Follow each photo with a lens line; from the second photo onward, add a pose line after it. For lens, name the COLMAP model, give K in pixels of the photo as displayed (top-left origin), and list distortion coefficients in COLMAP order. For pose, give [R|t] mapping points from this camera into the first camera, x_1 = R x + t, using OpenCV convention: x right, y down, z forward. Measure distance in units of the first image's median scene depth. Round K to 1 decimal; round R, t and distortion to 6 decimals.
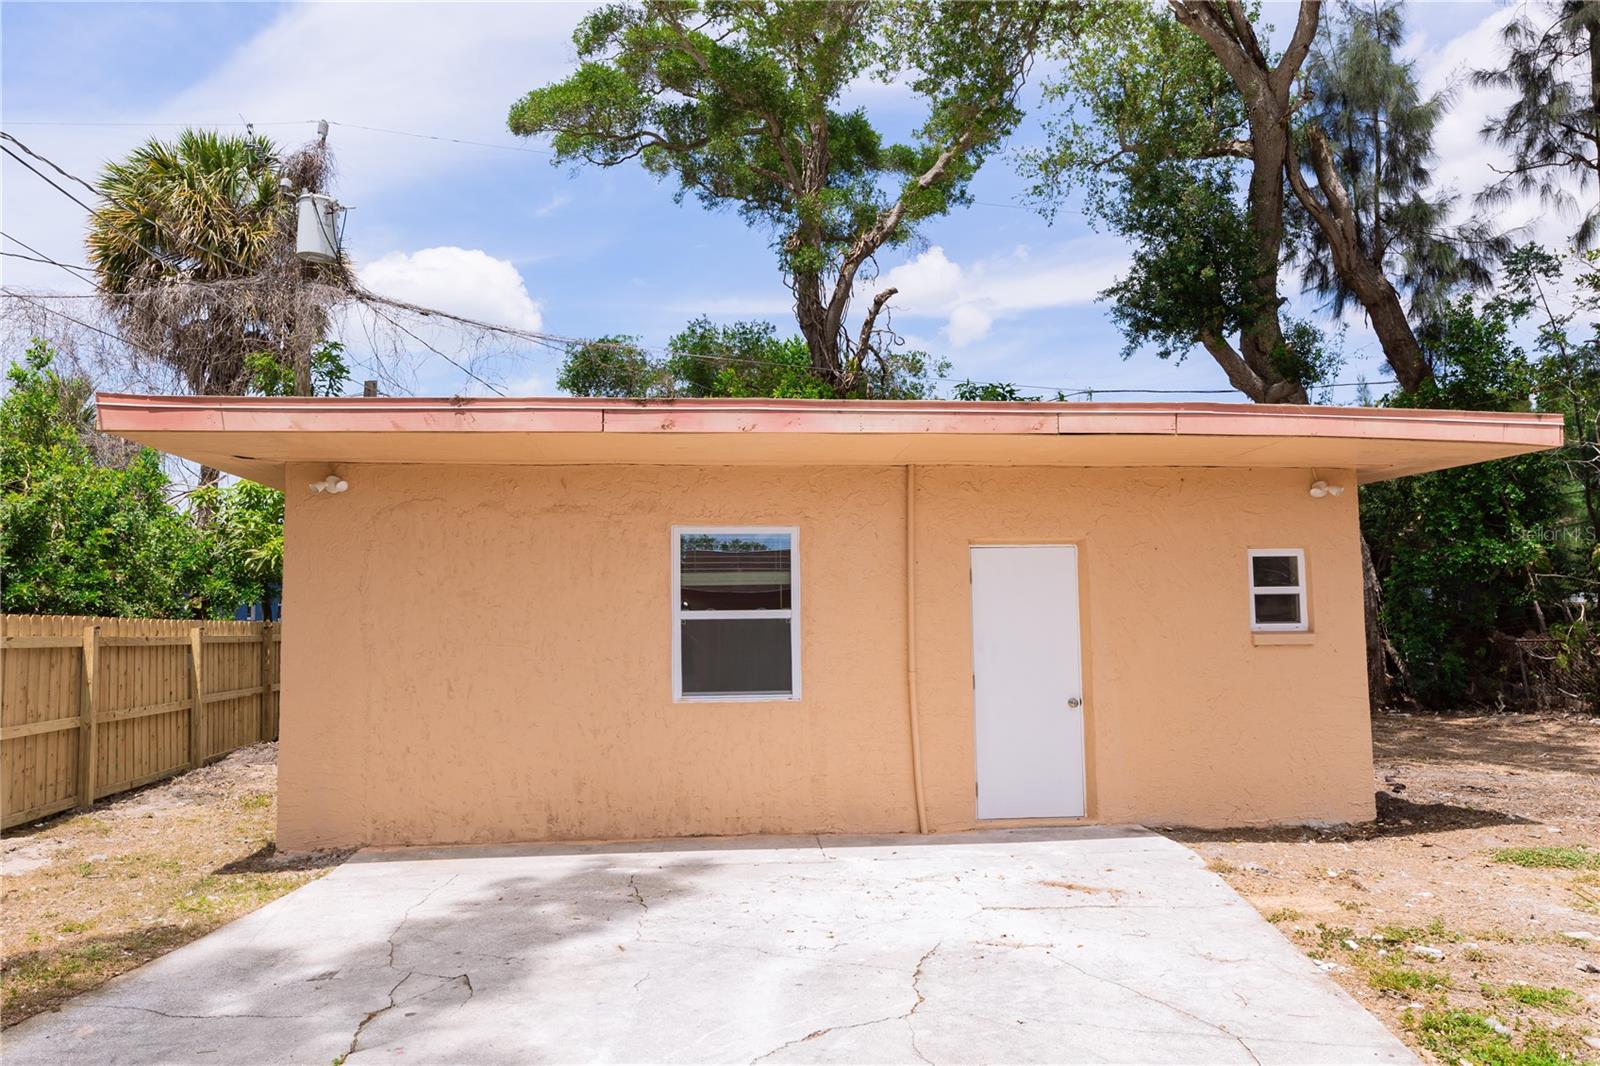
lens RADIAL K [[1068.0, 0, 792.3], [0, 1068.0, 536.9], [0, 0, 1]] dist [0.001443, -0.002480]
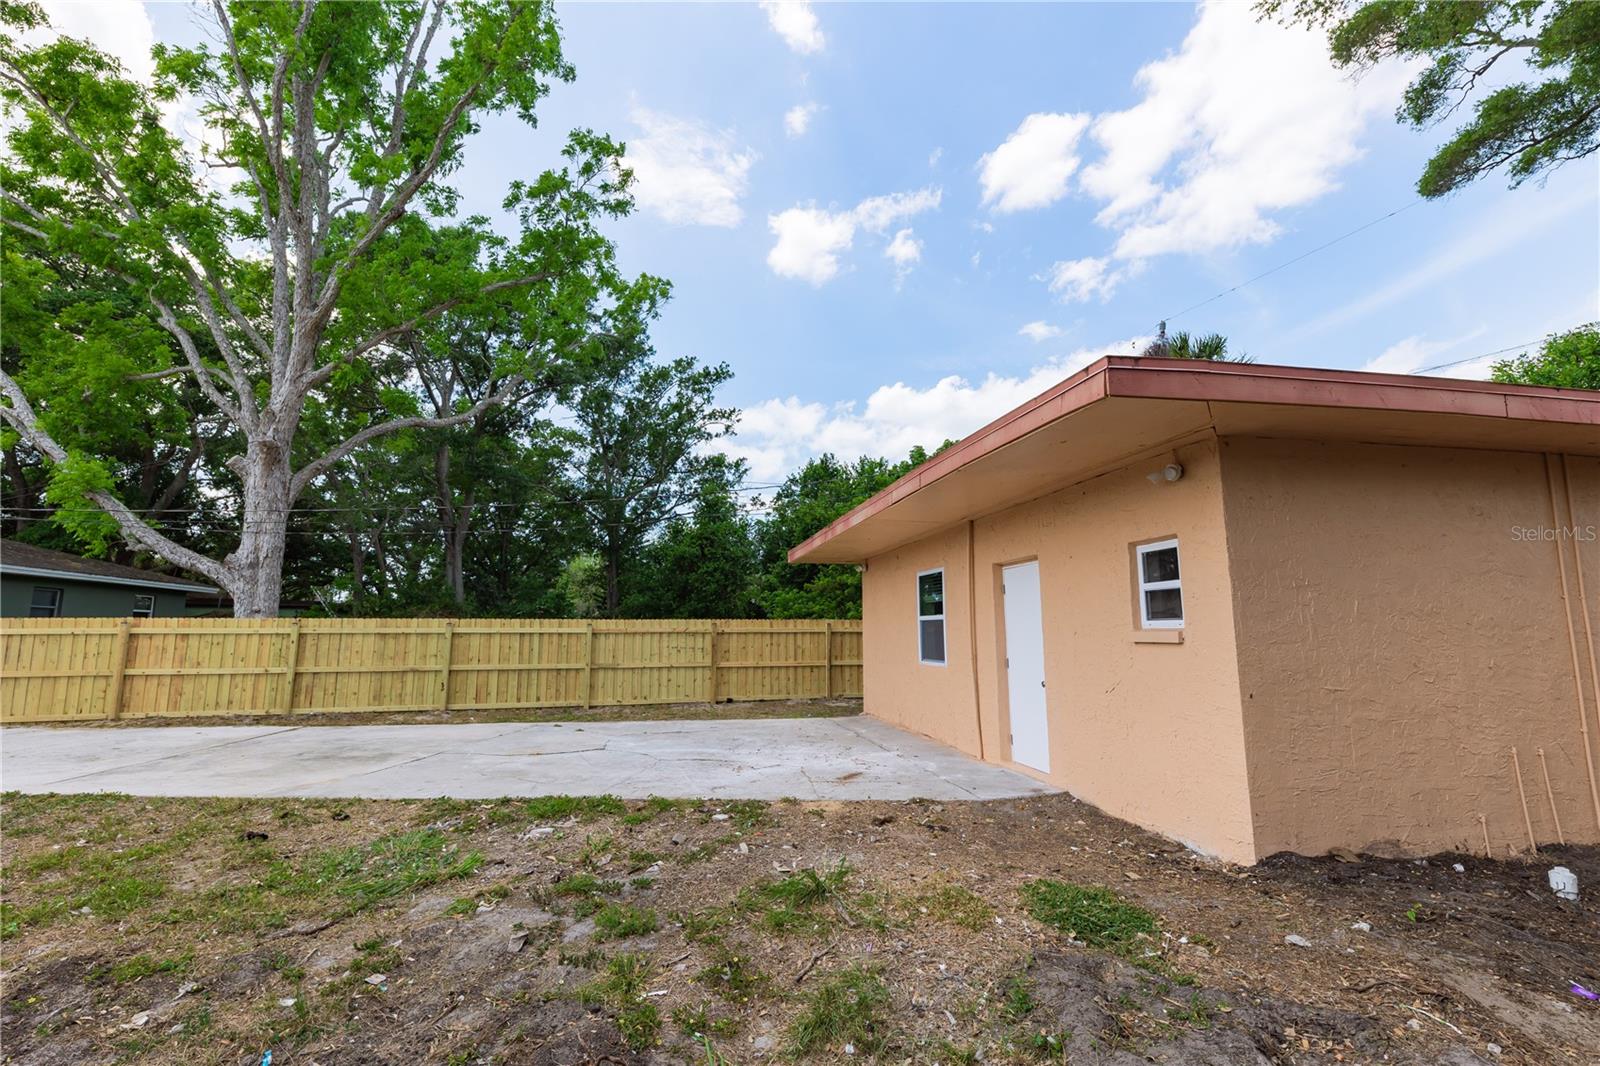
lens RADIAL K [[659.7, 0, 795.7], [0, 659.7, 533.6], [0, 0, 1]] dist [0.001651, -0.005288]
pose [[0.089516, -0.134403, -0.986875, 0.531882], [0.085663, 0.988220, -0.126816, 0.027032], [0.992295, -0.073187, 0.099975, 0.327127]]
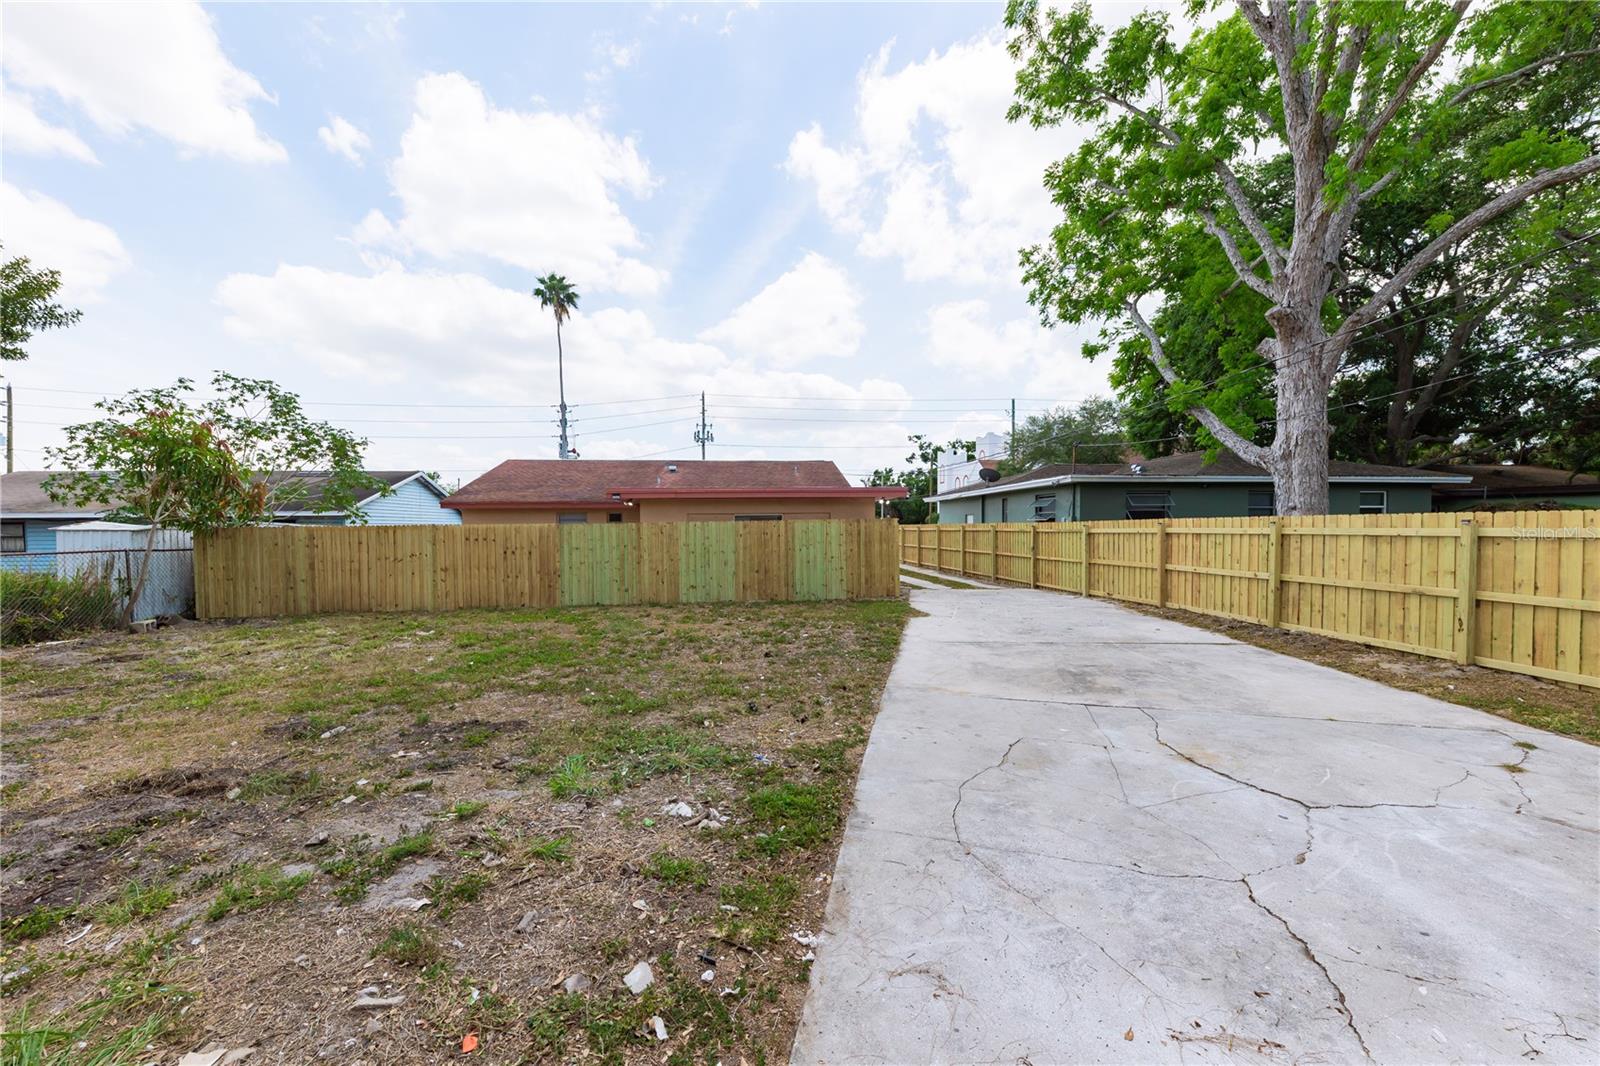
lens RADIAL K [[635.5, 0, 806.9], [0, 635.5, 537.8], [0, 0, 1]] dist [0.029965, -0.008965]
pose [[-0.998444, 0.016707, 0.053207, 0.132364], [0.013073, 0.997605, -0.067929, 0.034830], [-0.054215, -0.067127, -0.996270, 0.464948]]
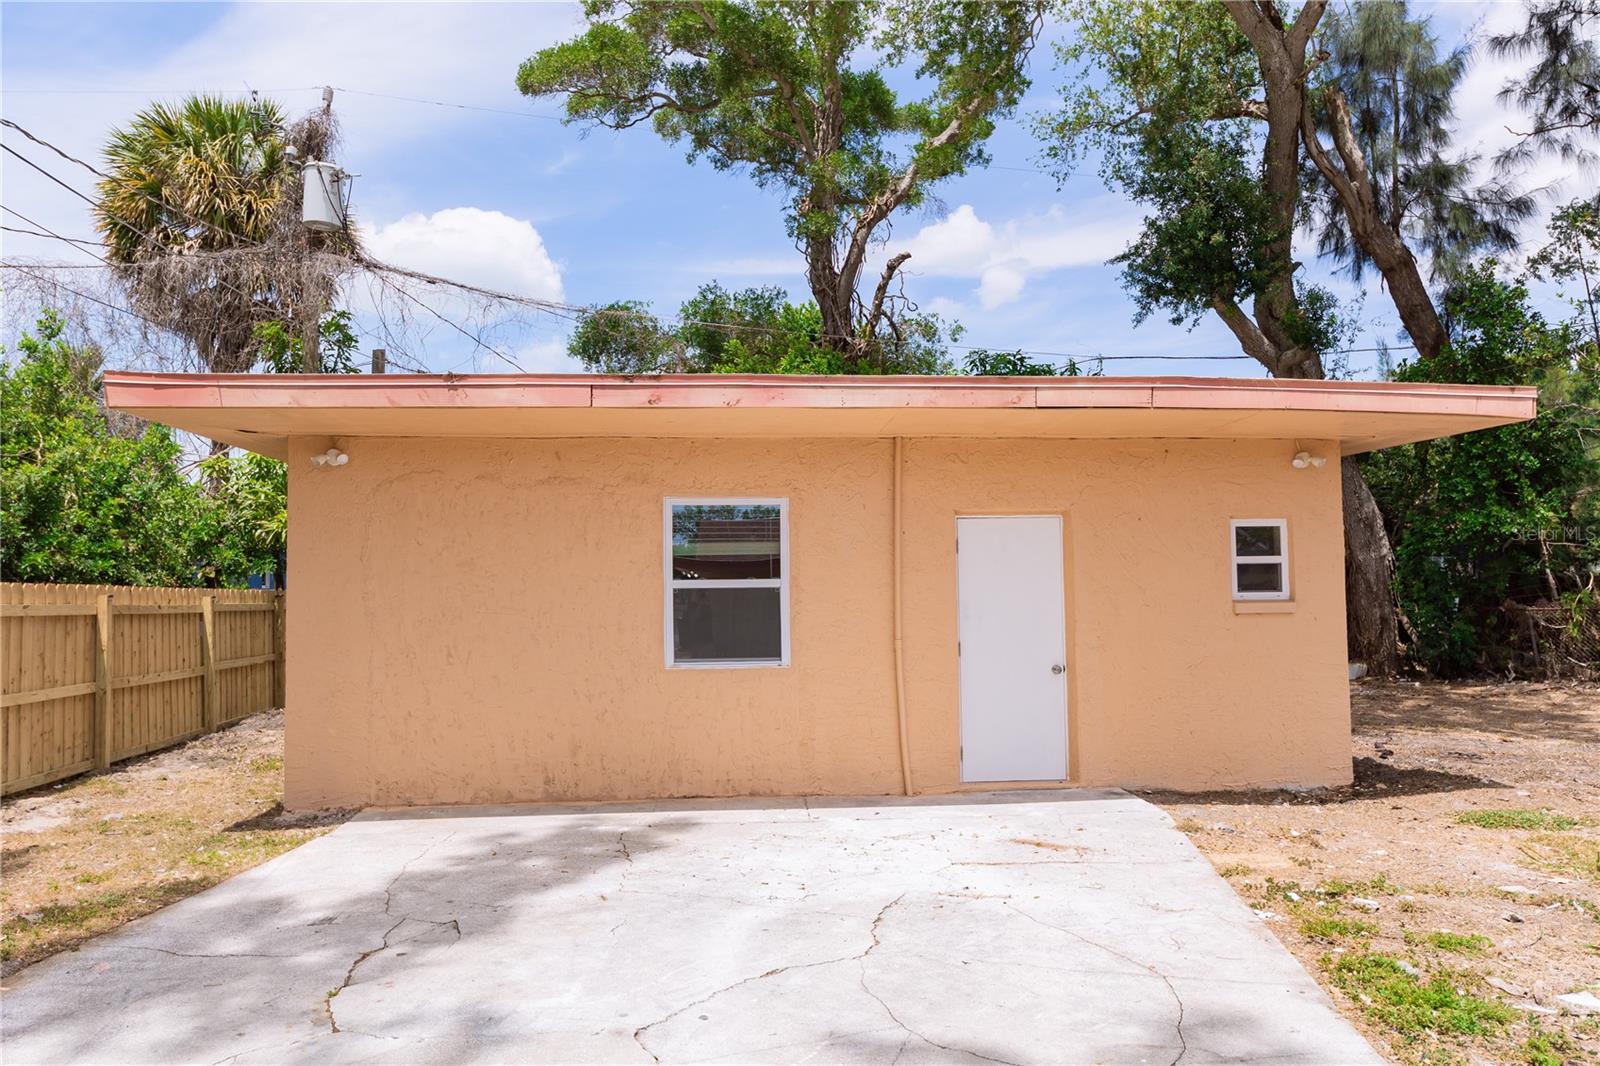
lens RADIAL K [[1089.9, 0, 802.2], [0, 1089.9, 535.9], [0, 0, 1]] dist [0.001250, -0.000877]
pose [[0.999915, -0.000633, -0.013014, 0.016756], [0.001016, 0.999565, 0.029473, -0.001964], [0.012990, -0.029483, 0.999481, -0.022350]]
